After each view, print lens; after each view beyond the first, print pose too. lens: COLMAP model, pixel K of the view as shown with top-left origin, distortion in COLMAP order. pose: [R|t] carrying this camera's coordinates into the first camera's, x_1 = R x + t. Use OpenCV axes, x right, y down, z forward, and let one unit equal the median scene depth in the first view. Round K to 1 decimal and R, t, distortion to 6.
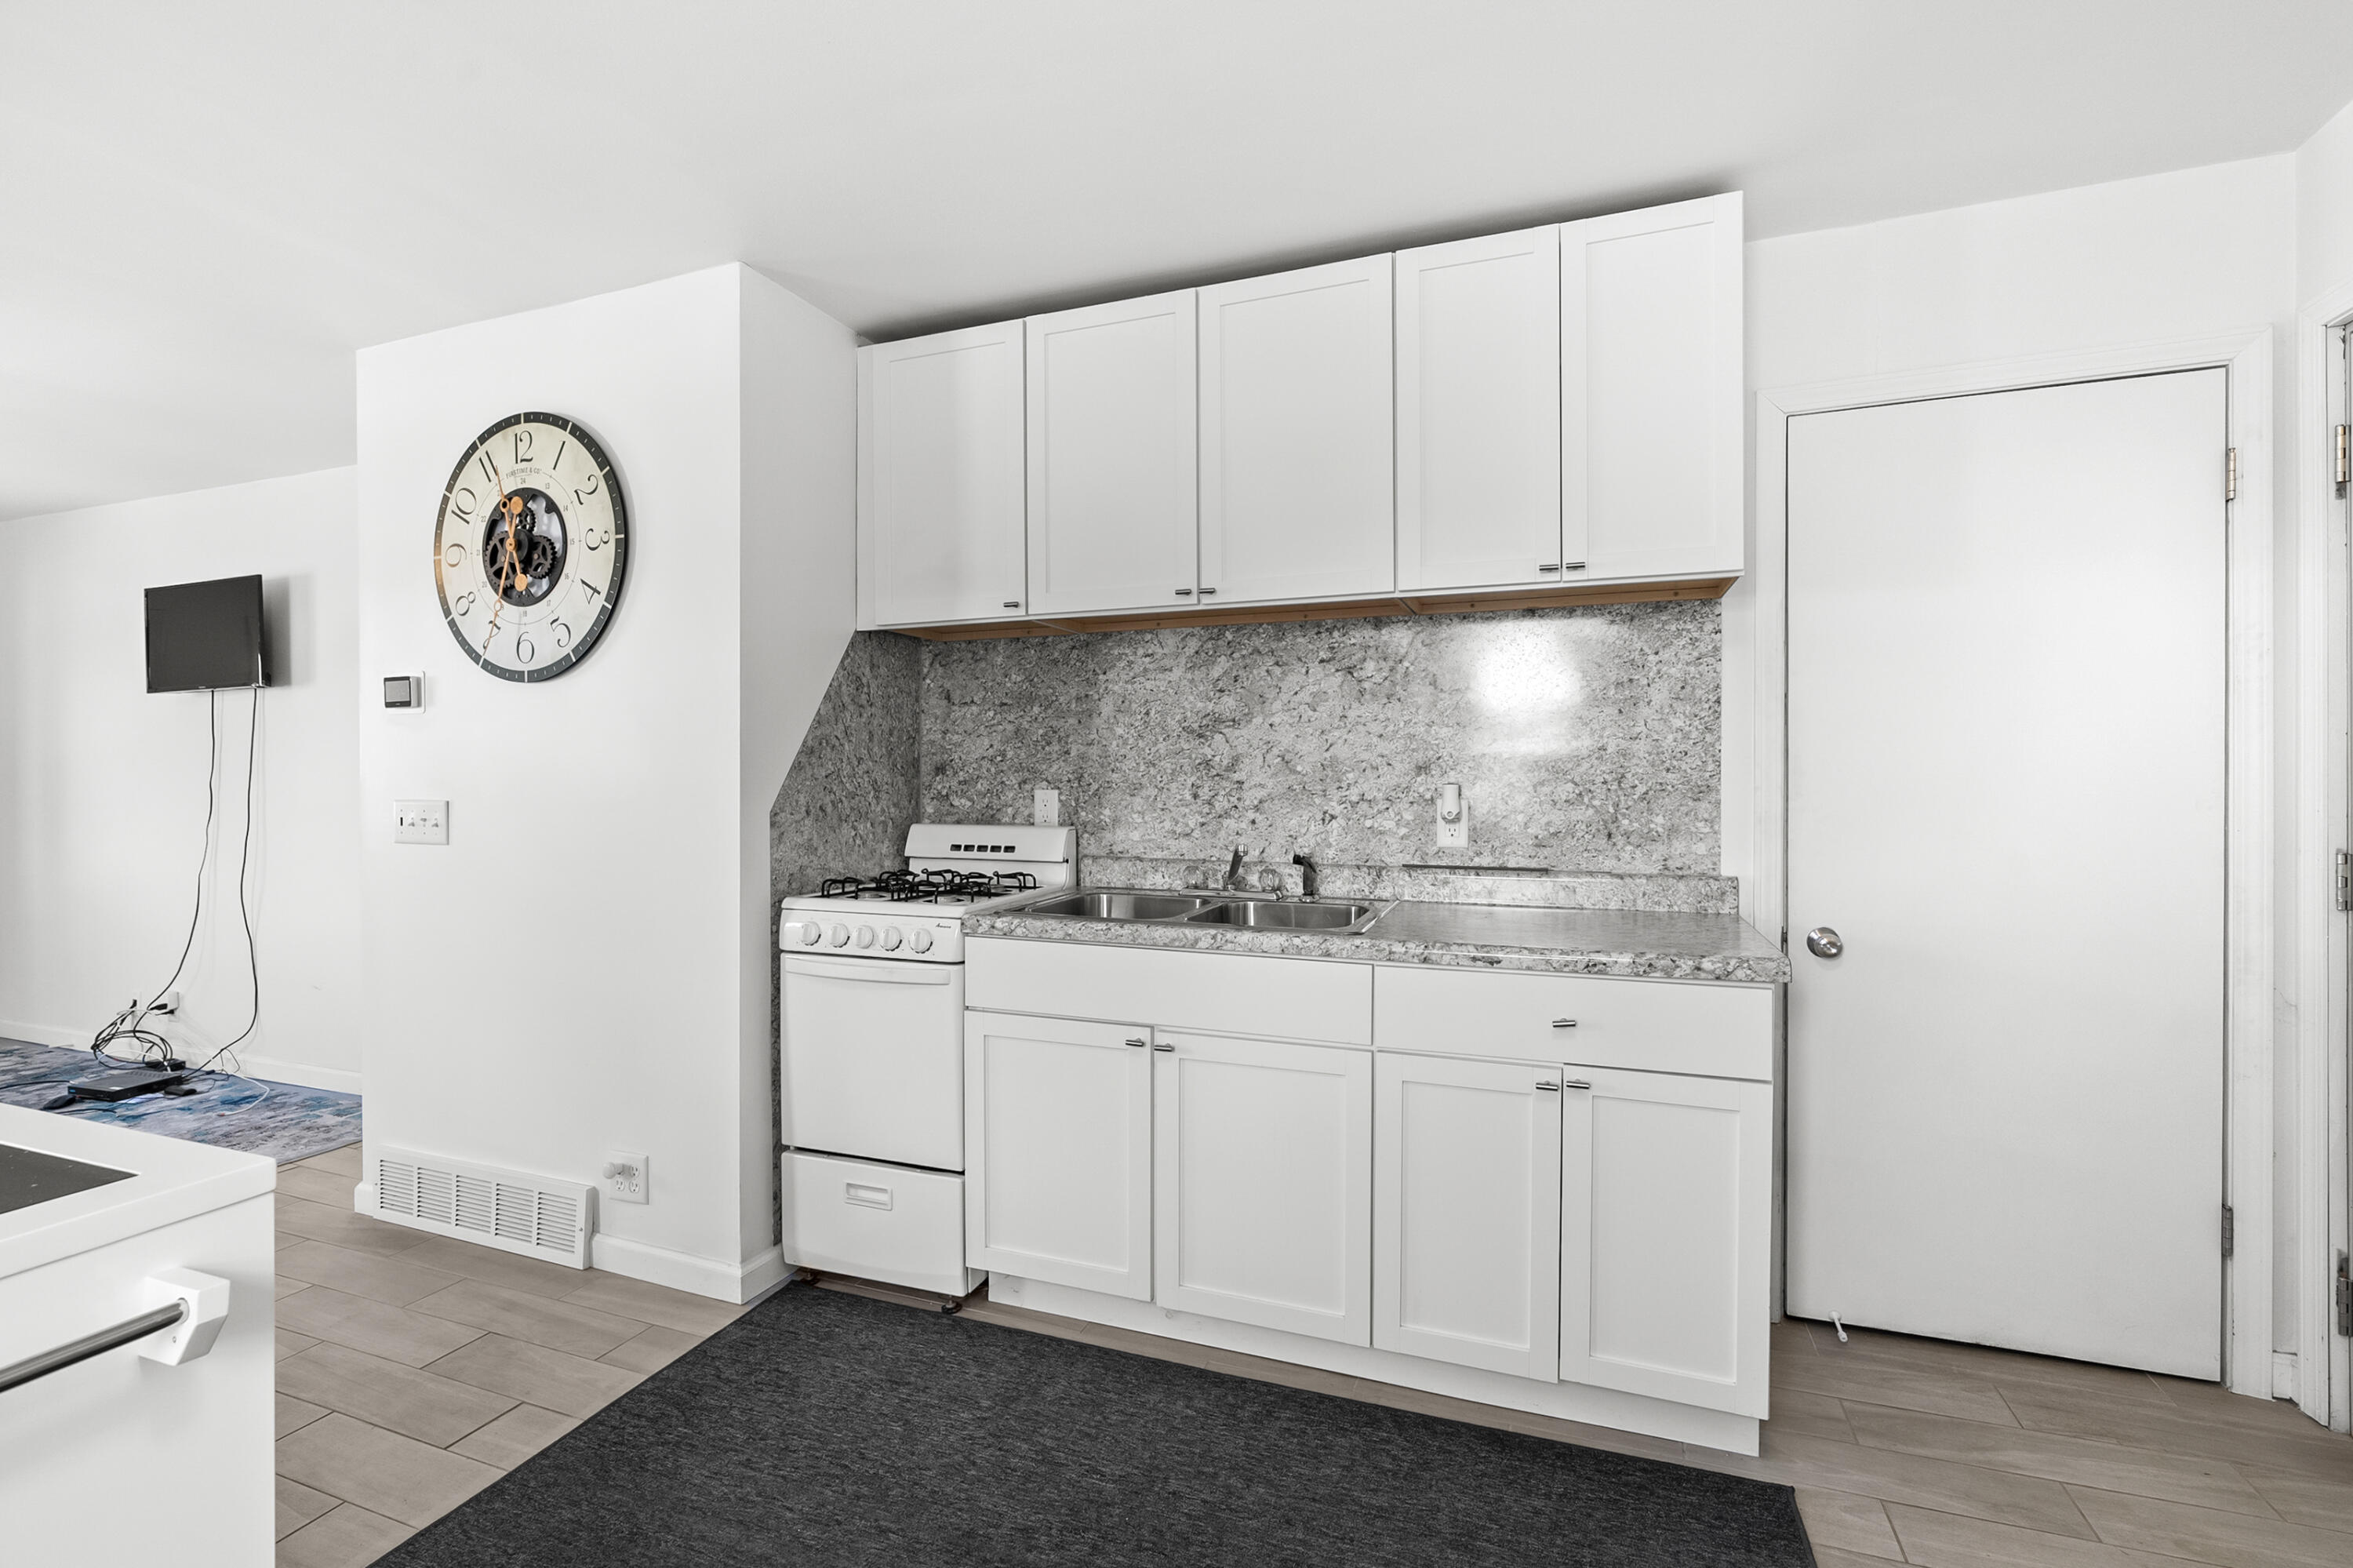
lens RADIAL K [[1049.9, 0, 1176.5], [0, 1049.9, 784.0], [0, 0, 1]] dist [-0.000295, 0.000335]
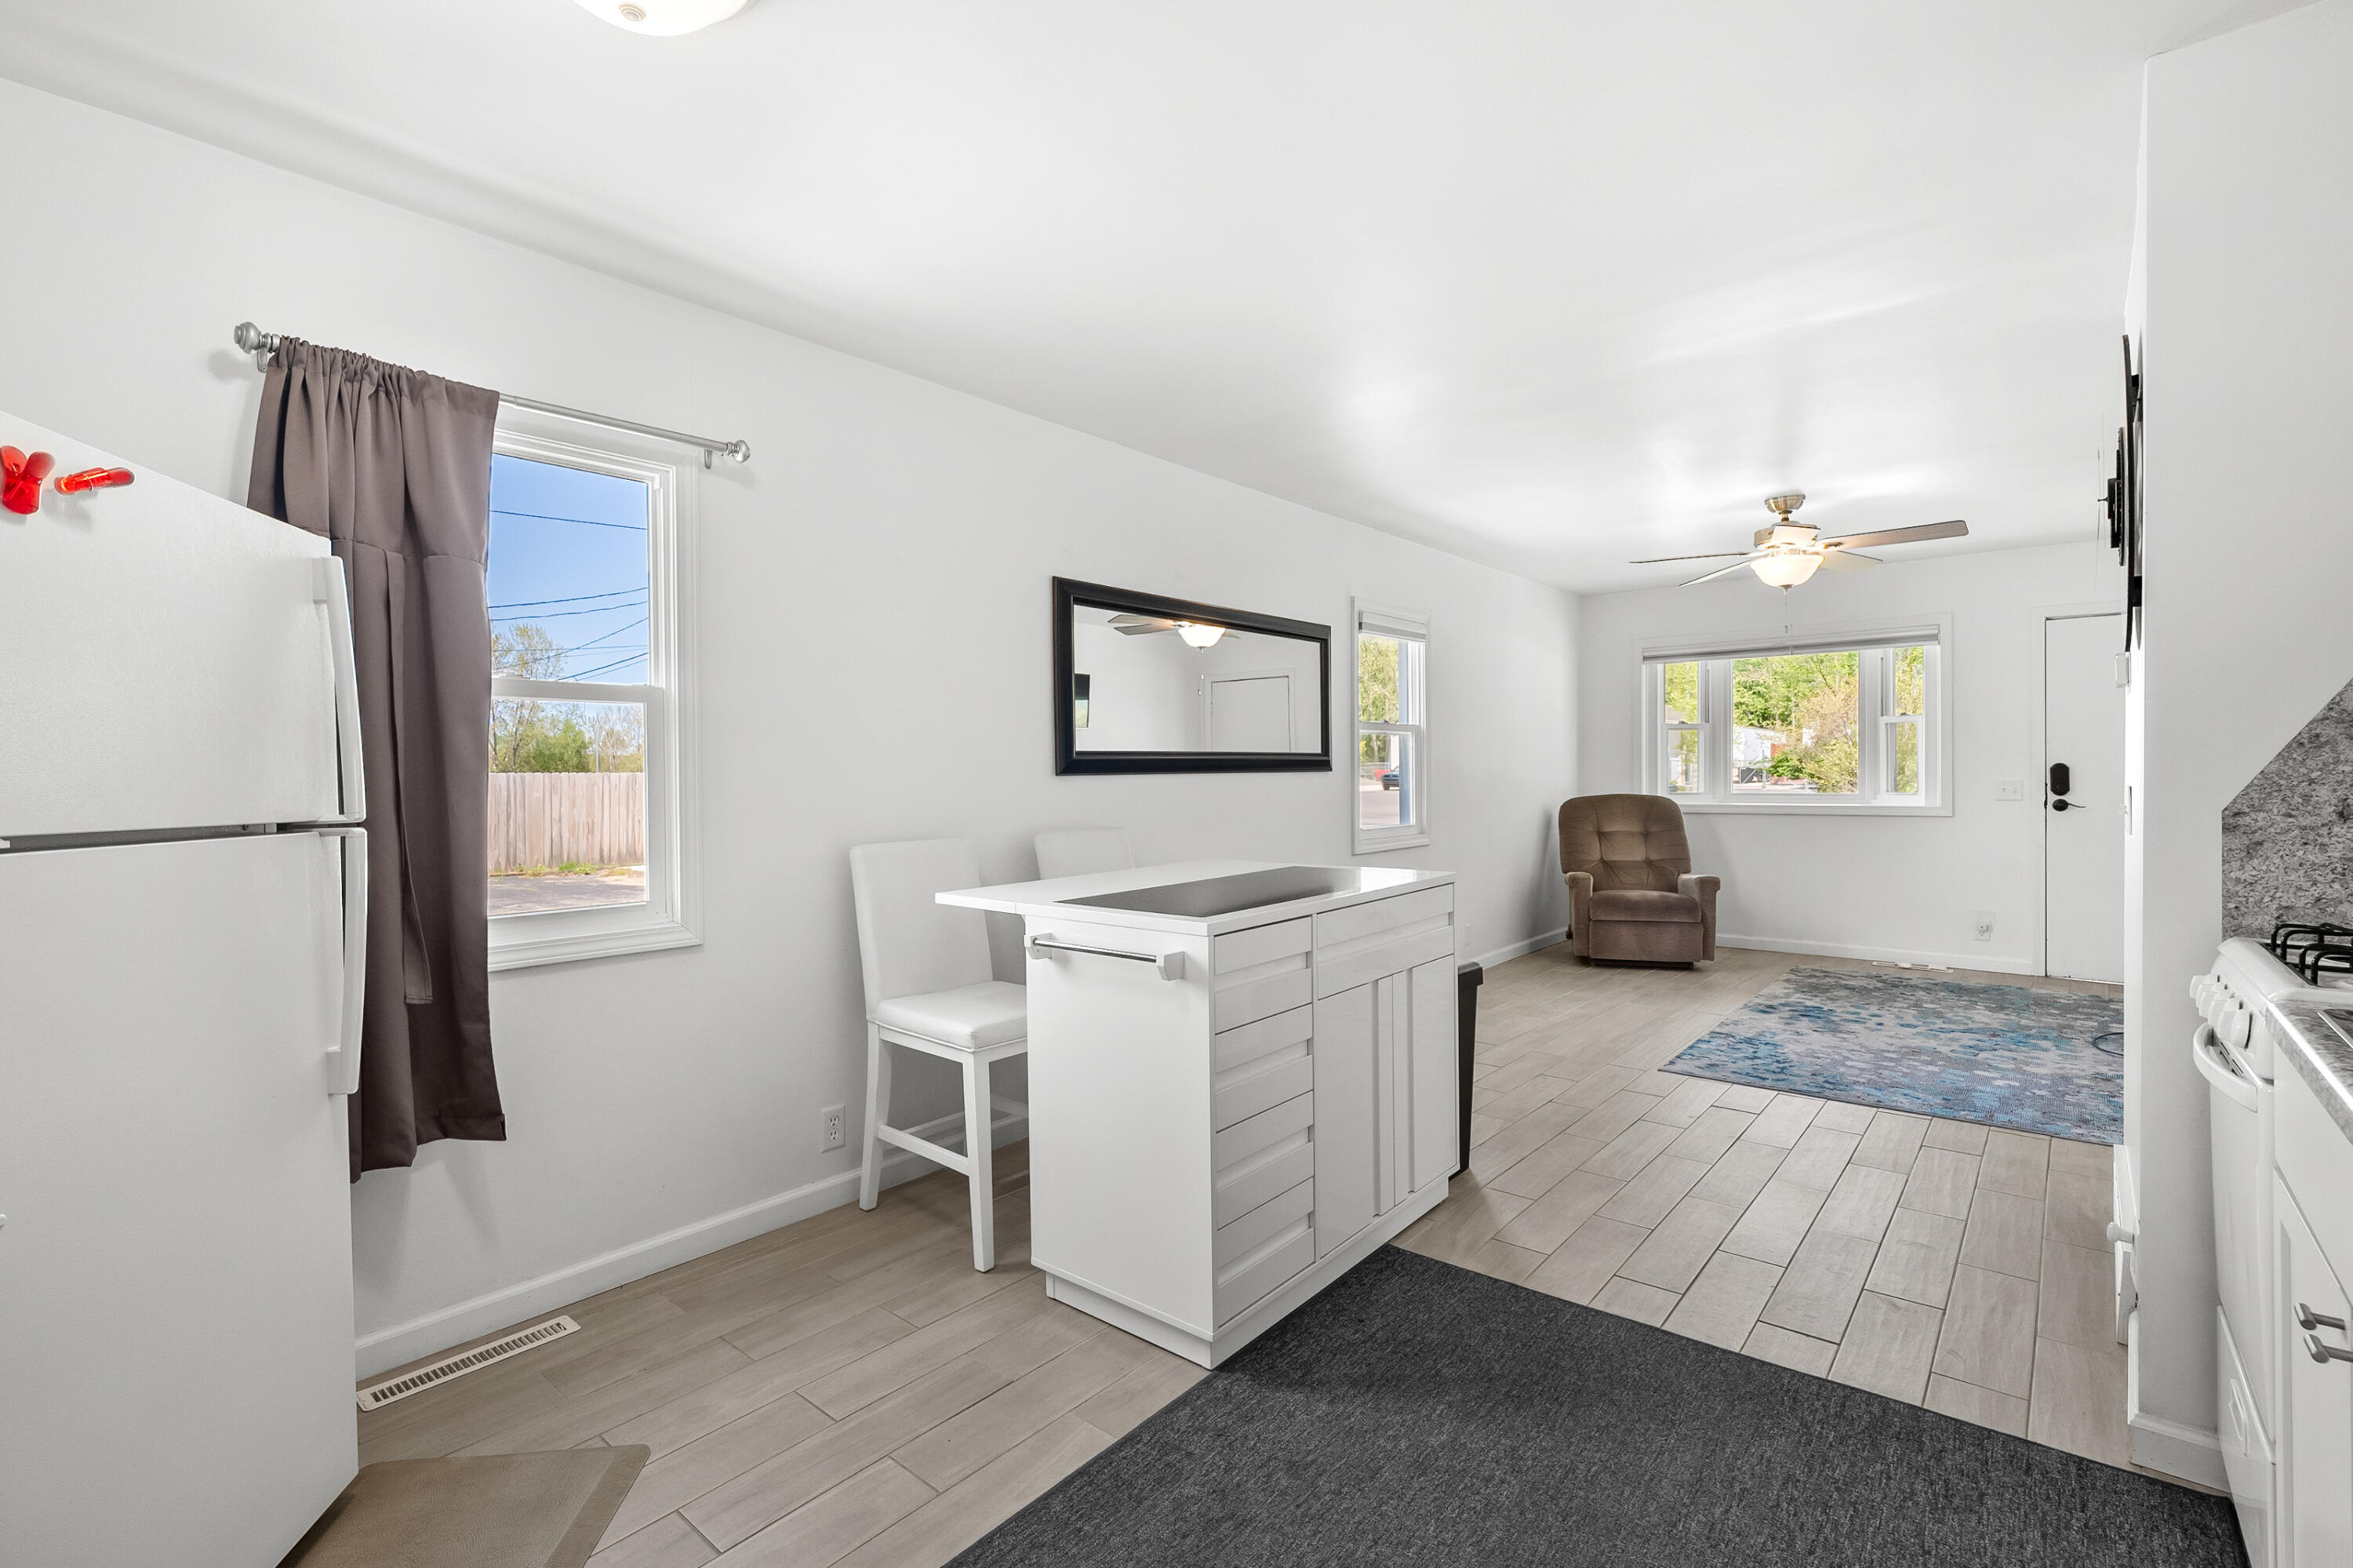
lens RADIAL K [[1049.9, 0, 1176.5], [0, 1049.9, 784.0], [0, 0, 1]] dist [-0.000295, 0.000335]
pose [[-0.329006, 0.013835, -0.944226, 0.348458], [0.003933, 0.999904, 0.013280, -0.001883], [0.944320, 0.000655, -0.329029, 0.406070]]
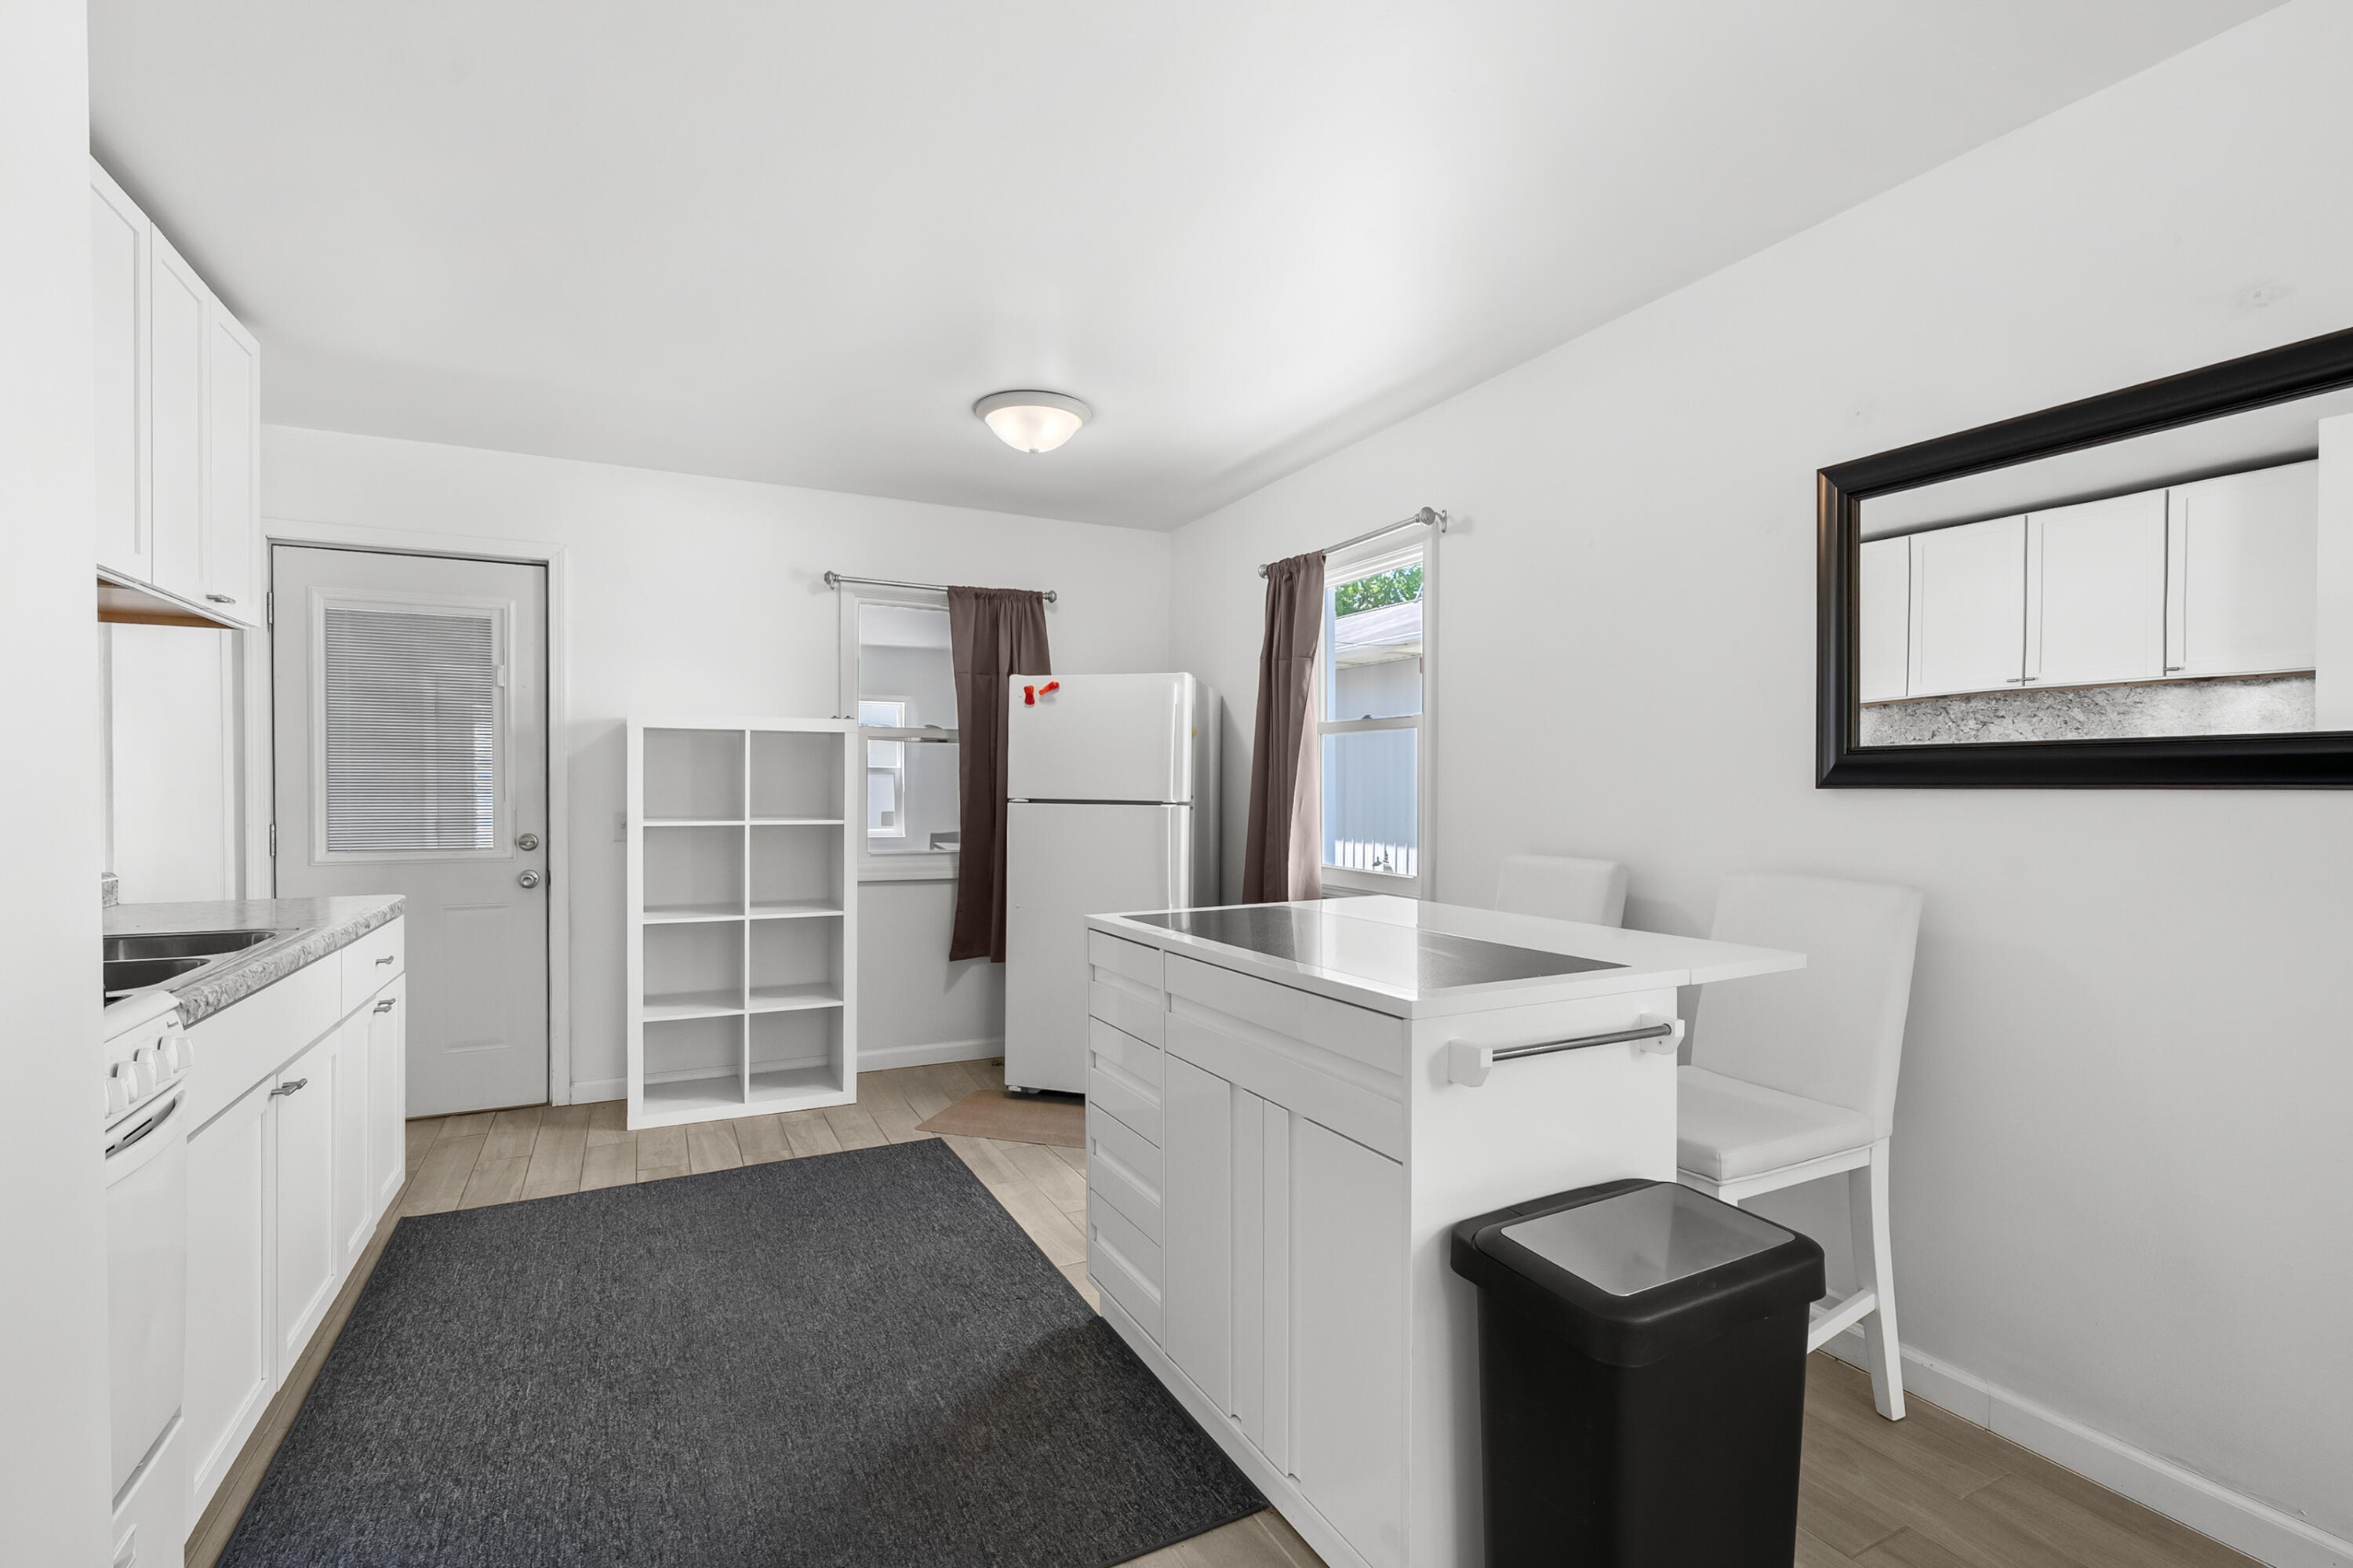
lens RADIAL K [[1072.3, 0, 1169.2], [0, 1072.3, 795.9], [0, 0, 1]] dist [-0.002325, 0.000022]
pose [[-0.736060, -0.009682, 0.676847, -0.710050], [0.001317, 0.999875, 0.015734, -0.002553], [-0.676915, 0.012473, -0.735955, 0.699213]]
